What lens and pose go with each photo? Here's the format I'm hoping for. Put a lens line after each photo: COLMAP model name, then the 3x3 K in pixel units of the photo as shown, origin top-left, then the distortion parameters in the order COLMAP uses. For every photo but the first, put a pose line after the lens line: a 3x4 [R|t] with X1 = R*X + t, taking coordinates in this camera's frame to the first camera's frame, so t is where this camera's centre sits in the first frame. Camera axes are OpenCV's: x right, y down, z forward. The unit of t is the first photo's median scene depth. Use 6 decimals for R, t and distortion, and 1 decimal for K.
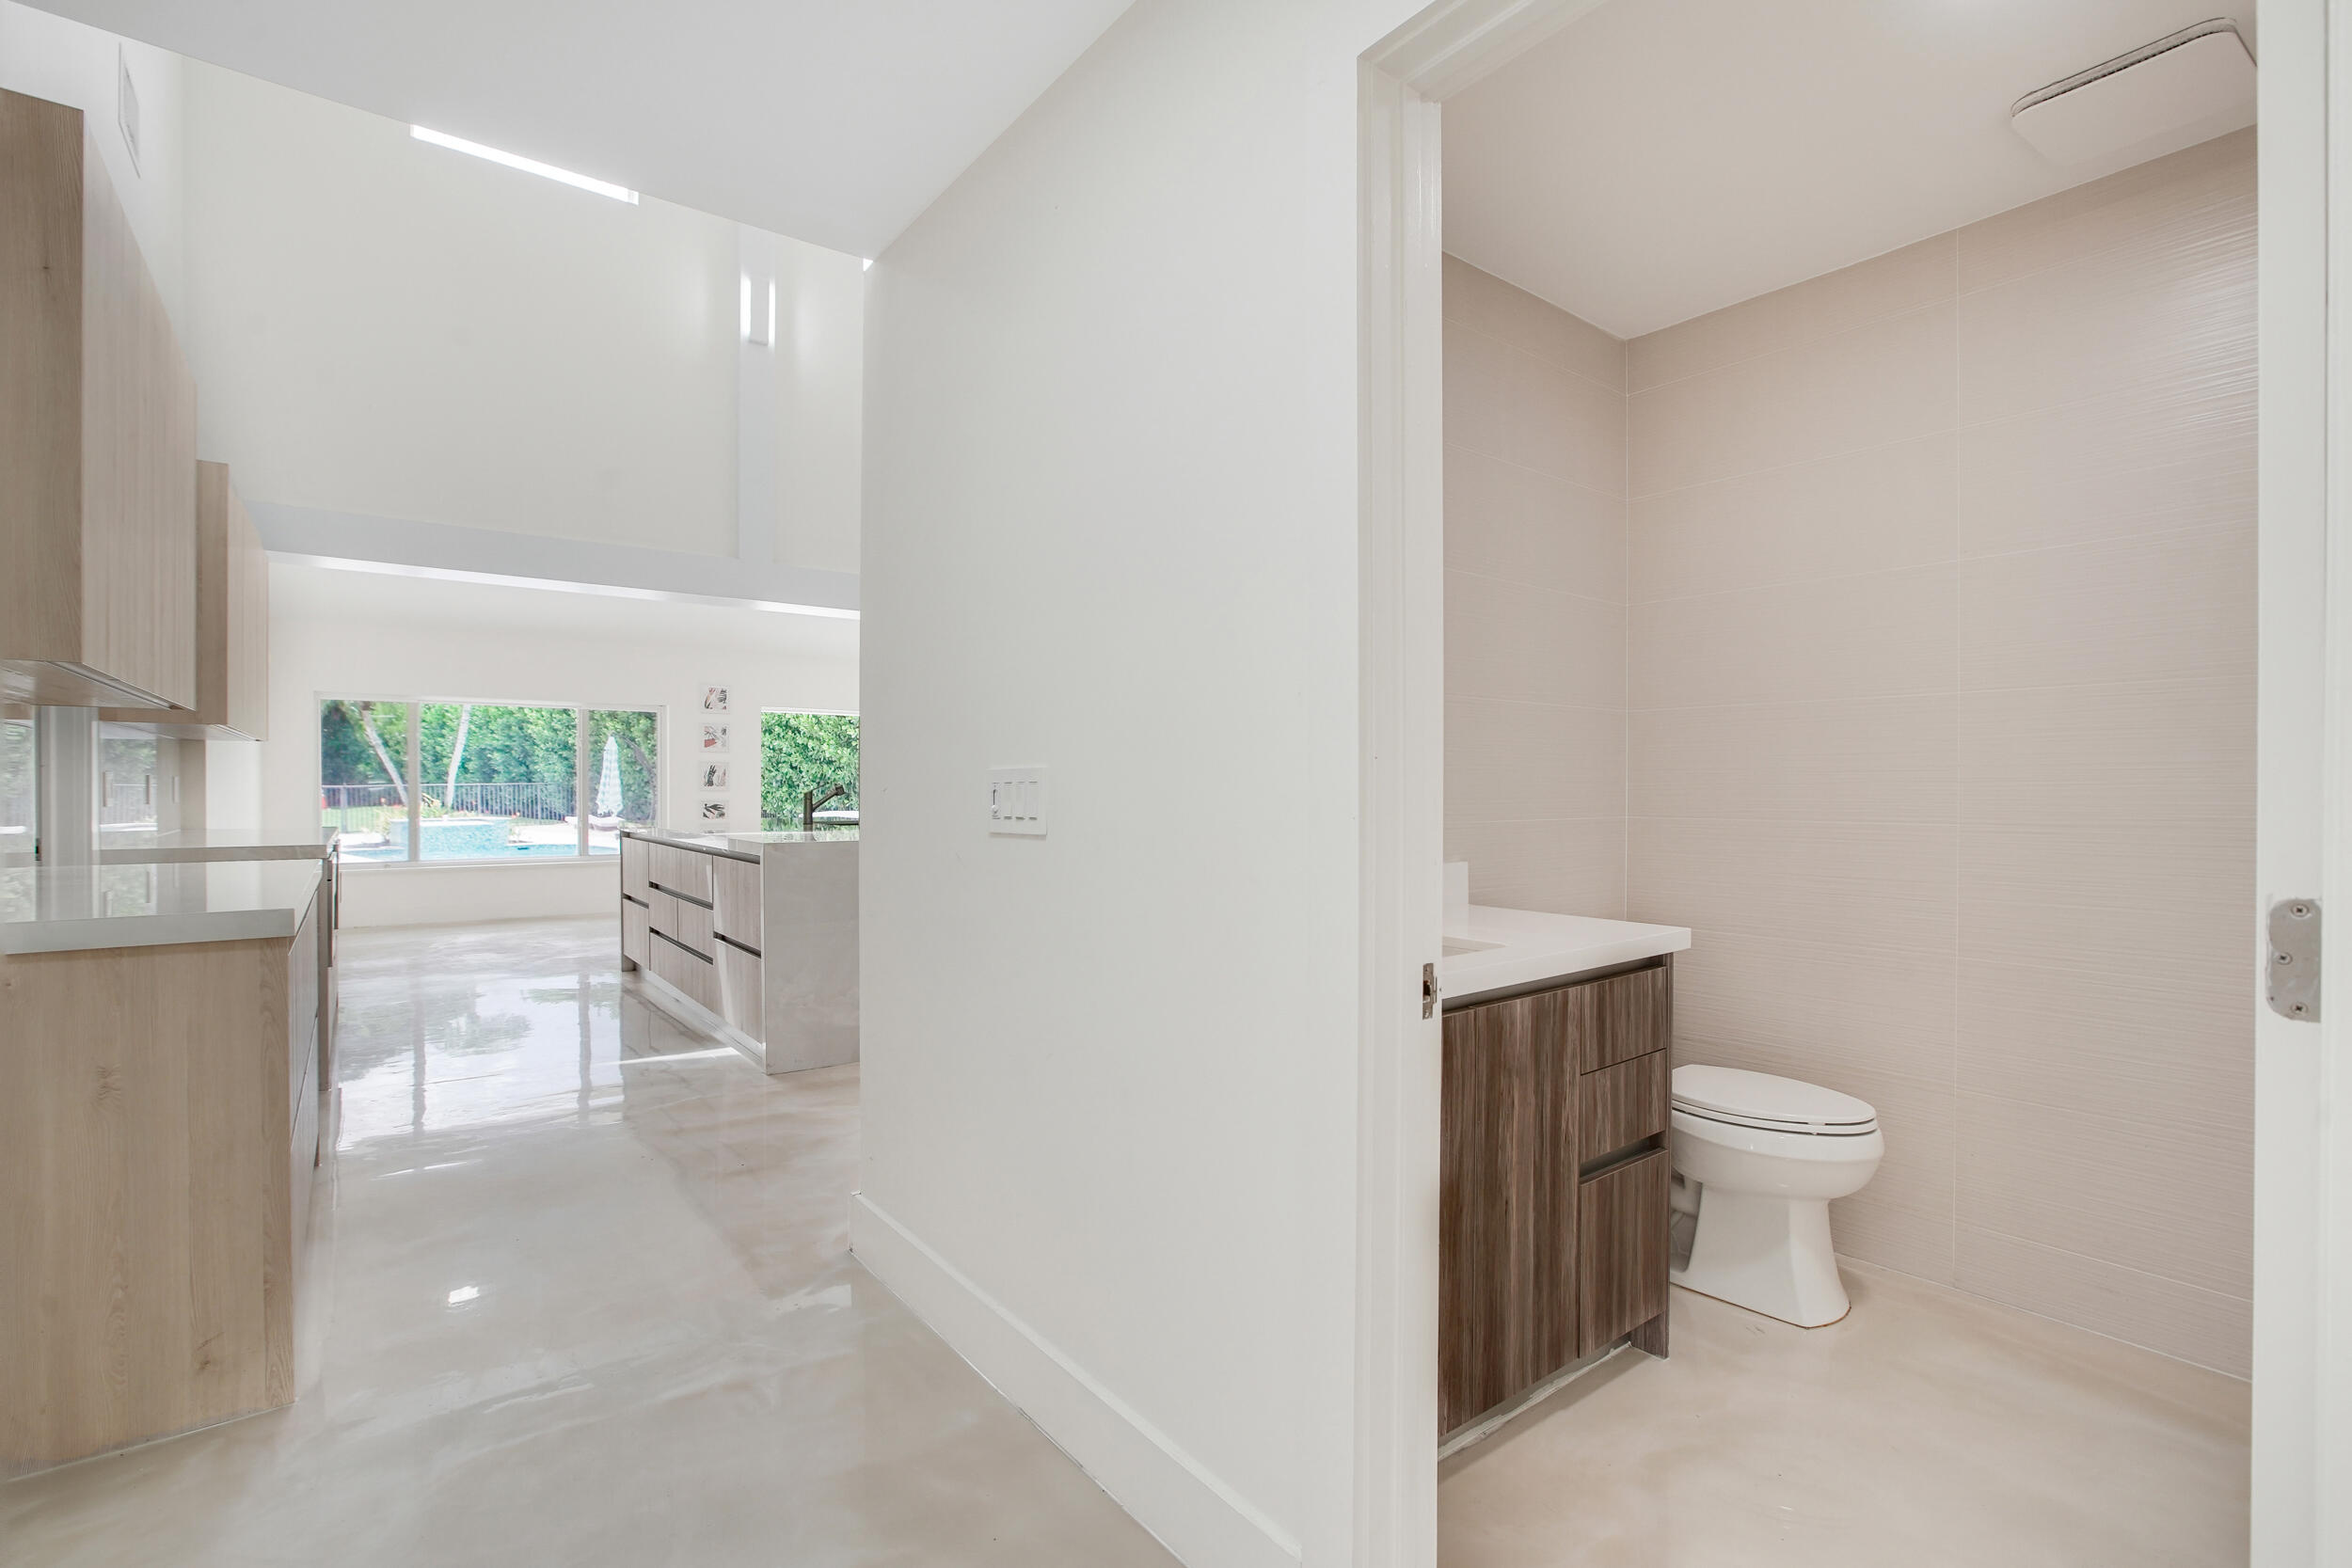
lens RADIAL K [[1054.4, 0, 1177.3], [0, 1054.4, 781.6], [0, 0, 1]] dist [-0.031879, 0.001906]
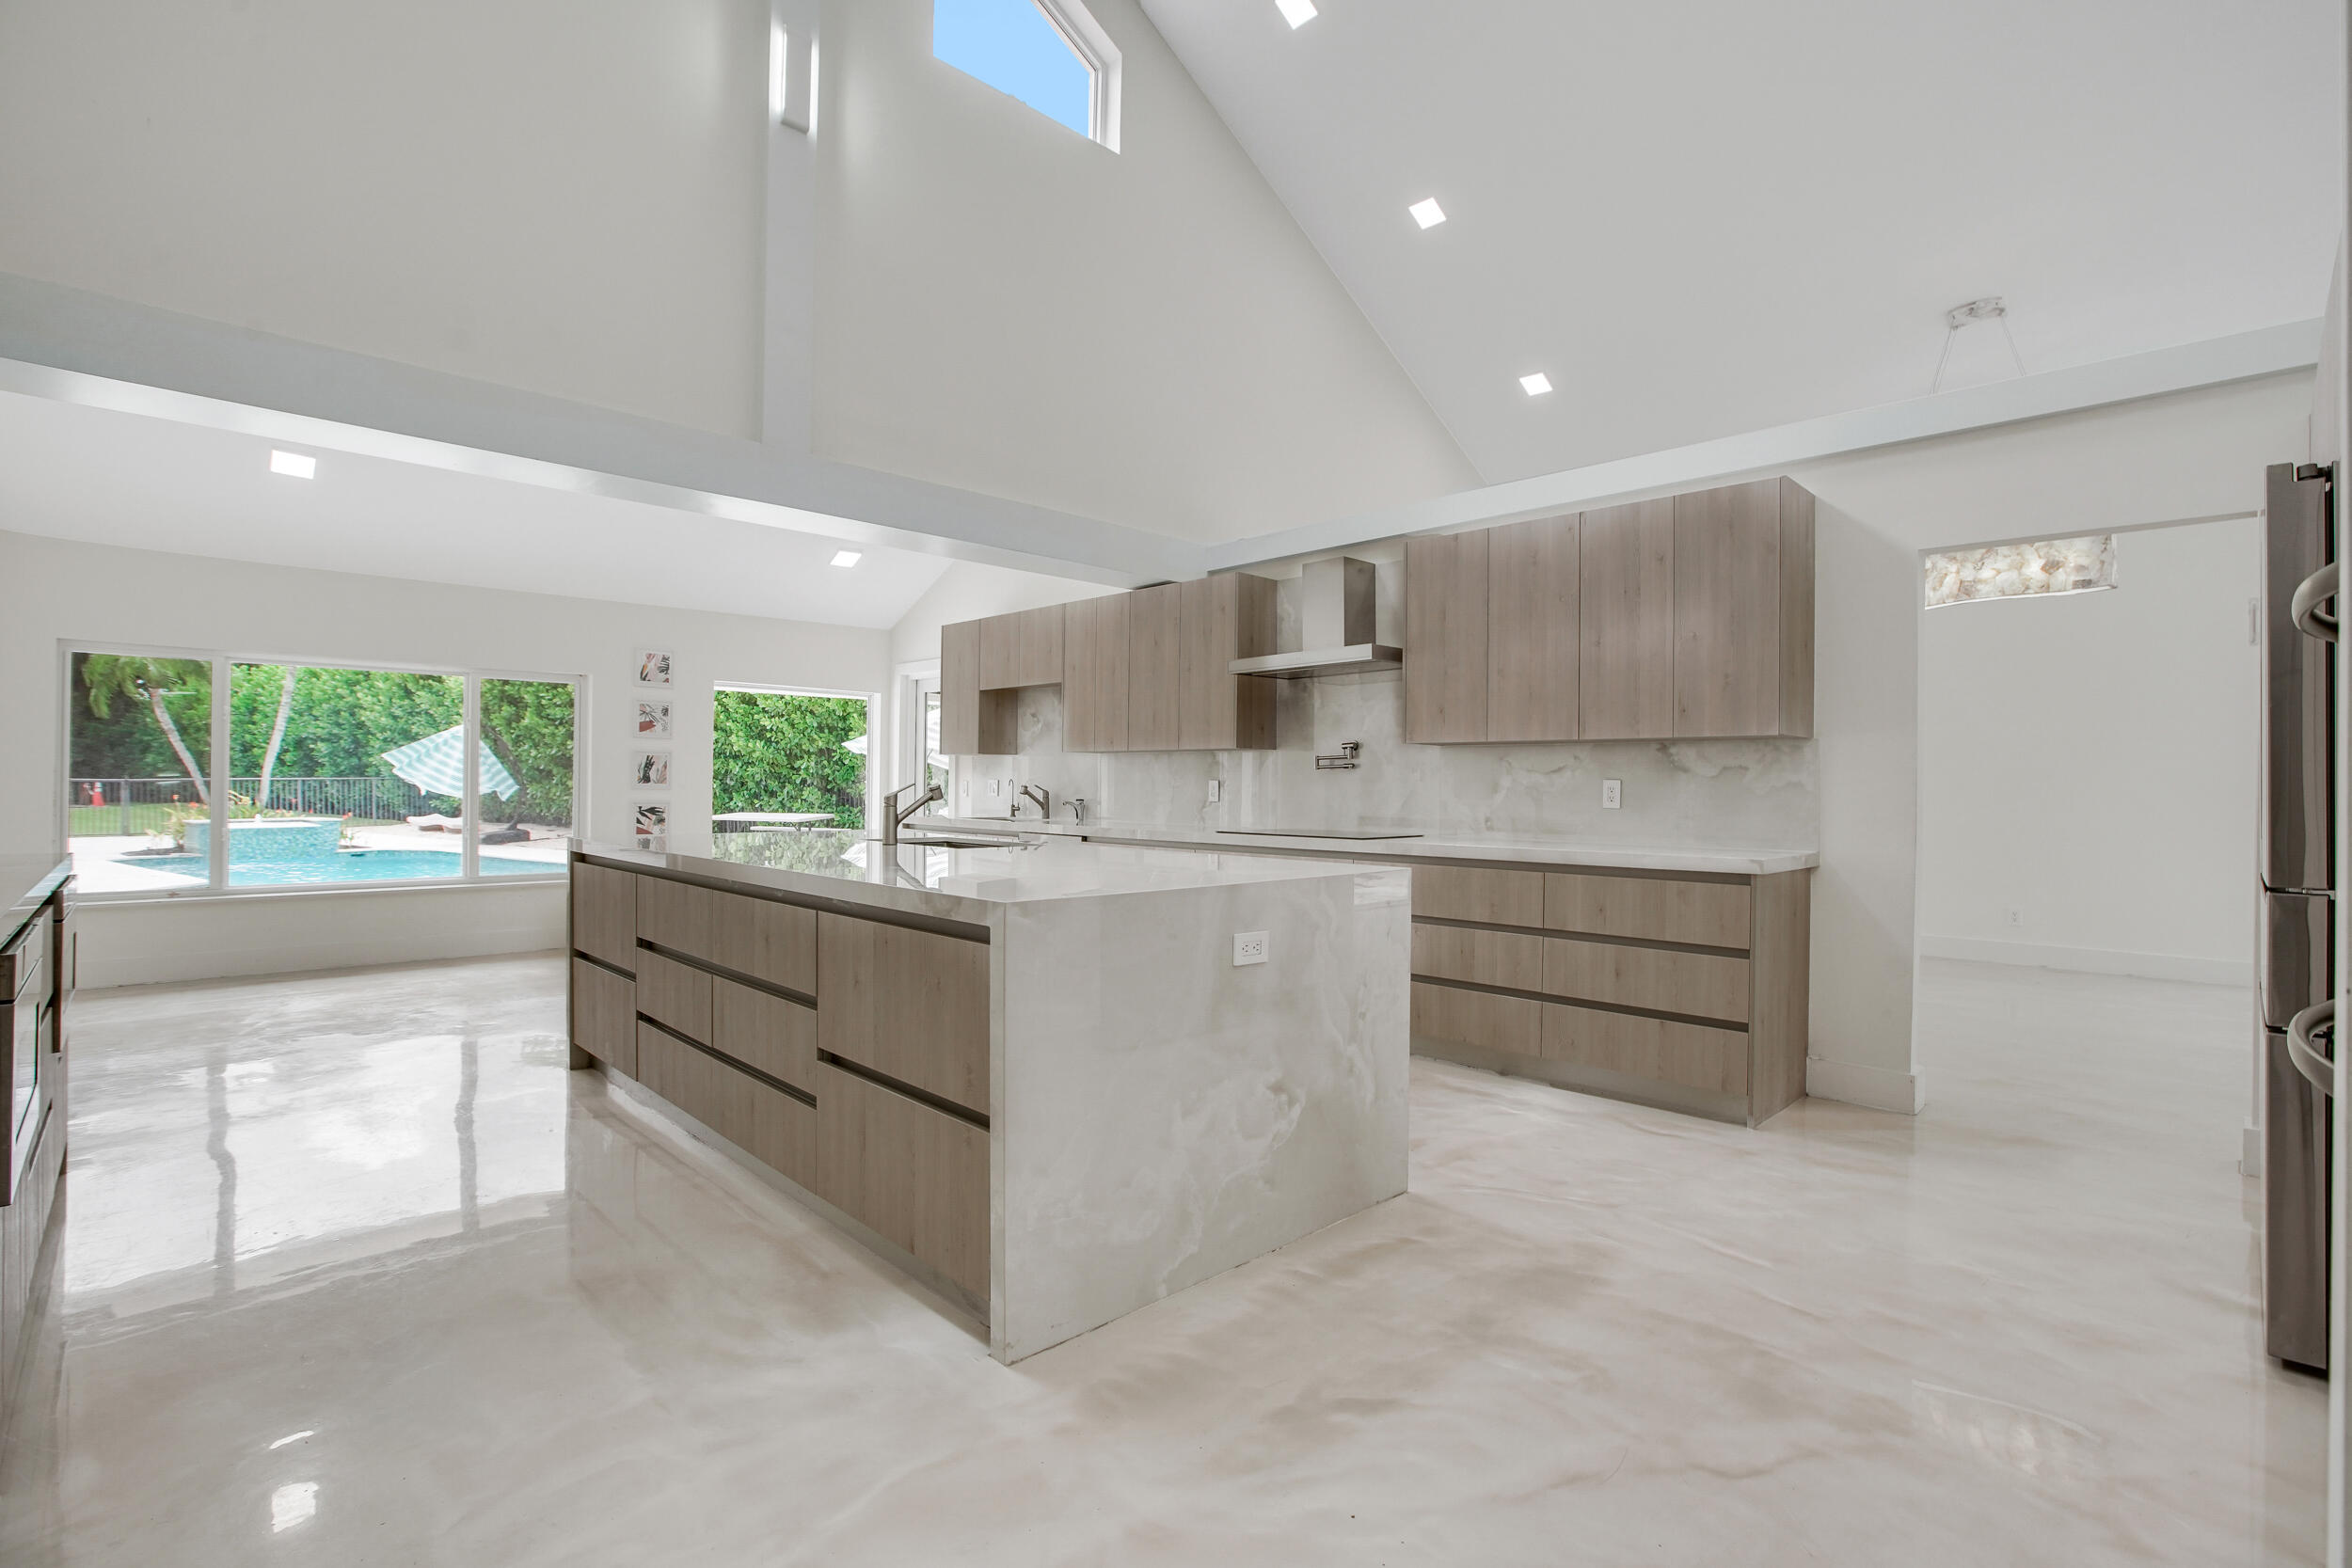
lens RADIAL K [[1054.4, 0, 1191.9], [0, 1054.4, 774.0], [0, 0, 1]] dist [-0.031879, 0.001906]
pose [[0.992083, 0.008620, 0.125284, -0.068301], [-0.007610, 0.999935, -0.008532, 0.000539], [-0.125349, 0.007511, 0.992084, 0.091780]]
